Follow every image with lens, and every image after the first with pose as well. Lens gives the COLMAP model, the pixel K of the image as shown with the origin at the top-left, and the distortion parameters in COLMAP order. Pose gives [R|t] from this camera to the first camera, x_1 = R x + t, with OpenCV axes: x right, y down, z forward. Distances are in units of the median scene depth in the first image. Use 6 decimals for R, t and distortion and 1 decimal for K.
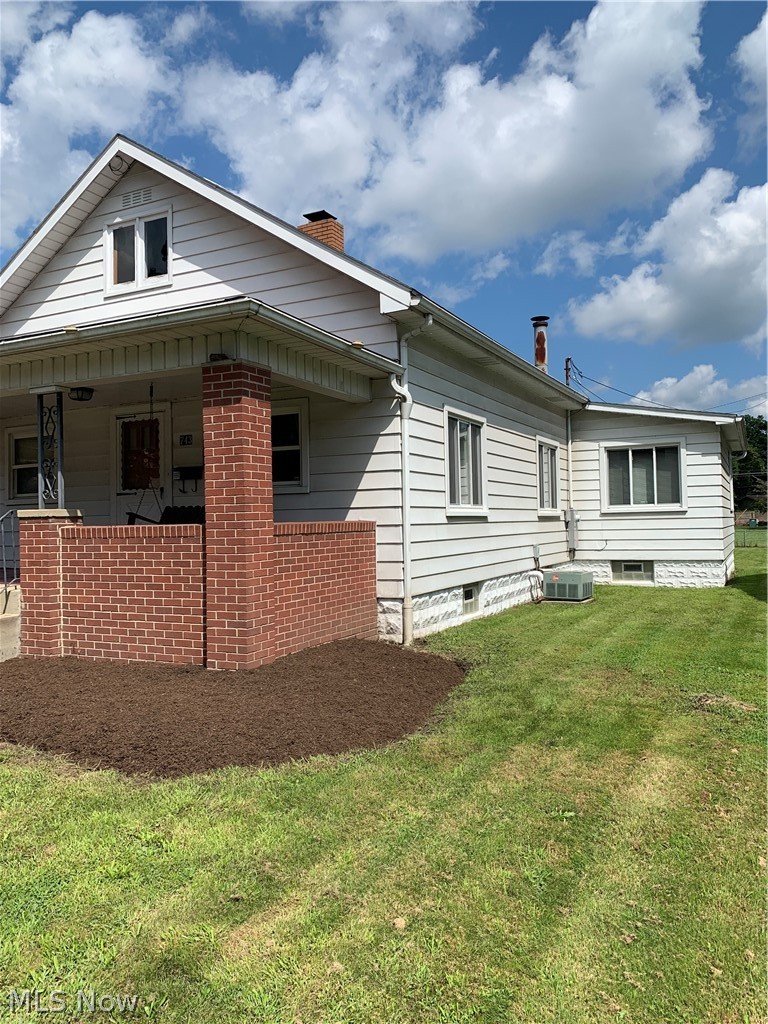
lens RADIAL K [[784.0, 0, 384.0], [0, 784.0, 512.0], [0, 0, 1]] dist [0.011119, 0.001084]
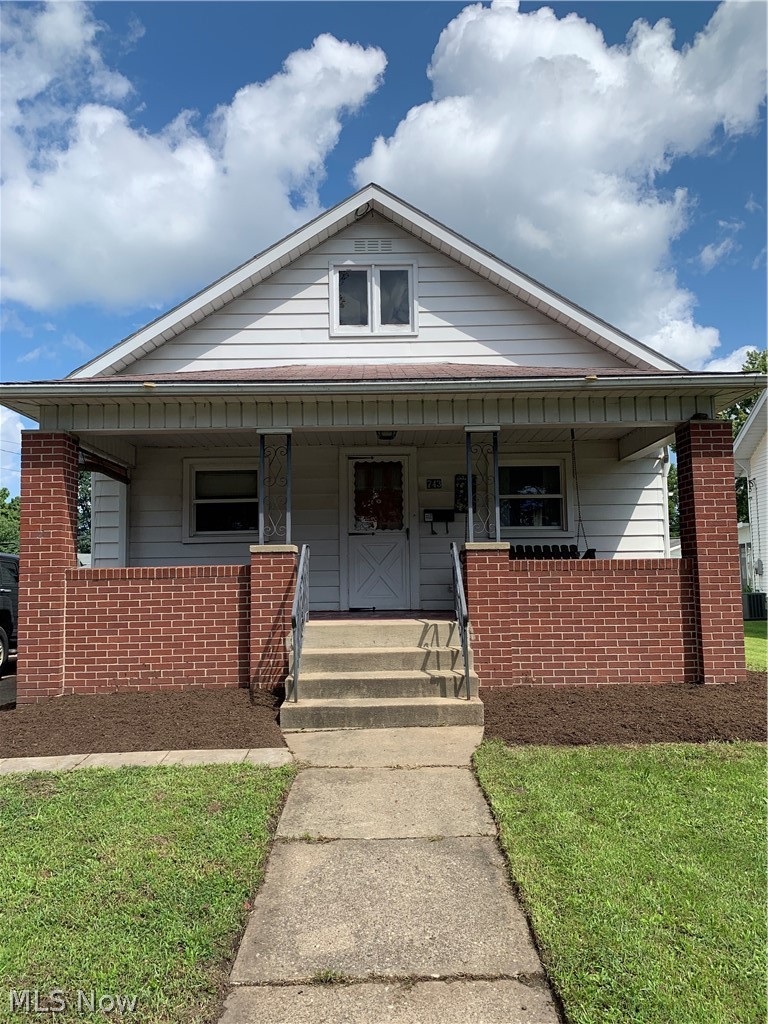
lens RADIAL K [[777.4, 0, 384.0], [0, 777.4, 512.0], [0, 0, 1]] dist [0.133490, -0.240314]
pose [[0.890593, 0.041743, 0.452881, -0.769070], [-0.006119, 0.996789, -0.079844, 0.028840], [-0.454759, 0.068337, 0.887989, 0.109369]]
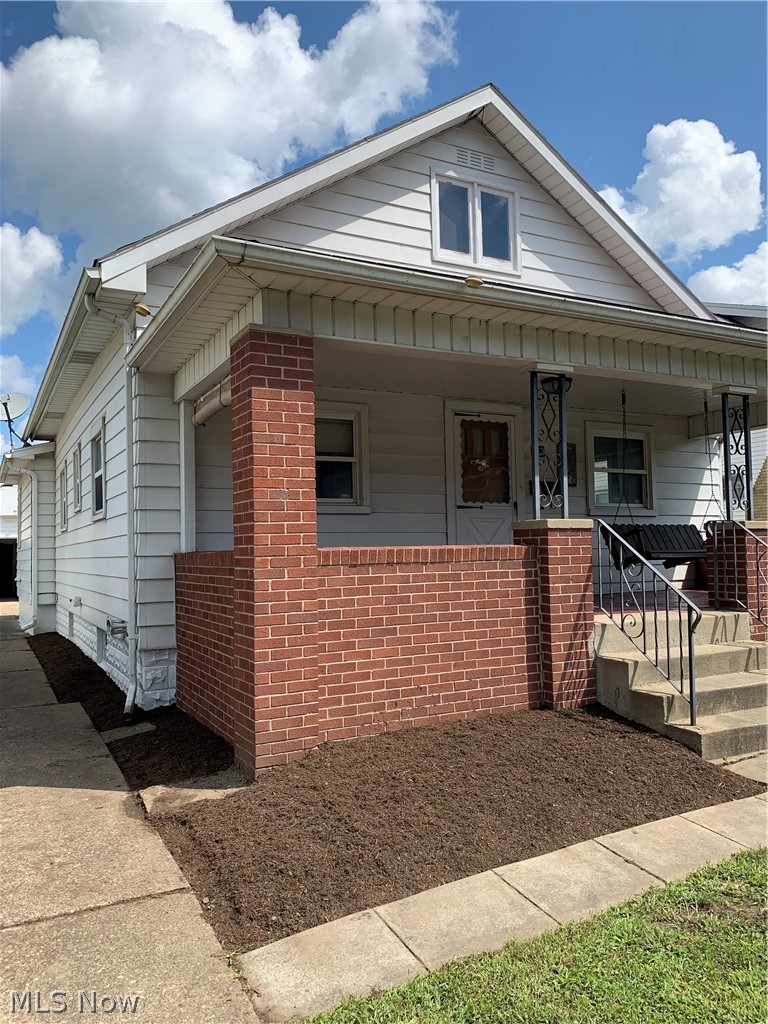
lens RADIAL K [[784.0, 0, 384.0], [0, 784.0, 512.0], [0, 0, 1]] dist [0.011119, 0.001084]
pose [[0.589917, 0.047088, 0.806090, -1.064798], [-0.006283, 0.998536, -0.053731, 0.027653], [-0.807440, 0.026632, 0.589349, 0.603556]]
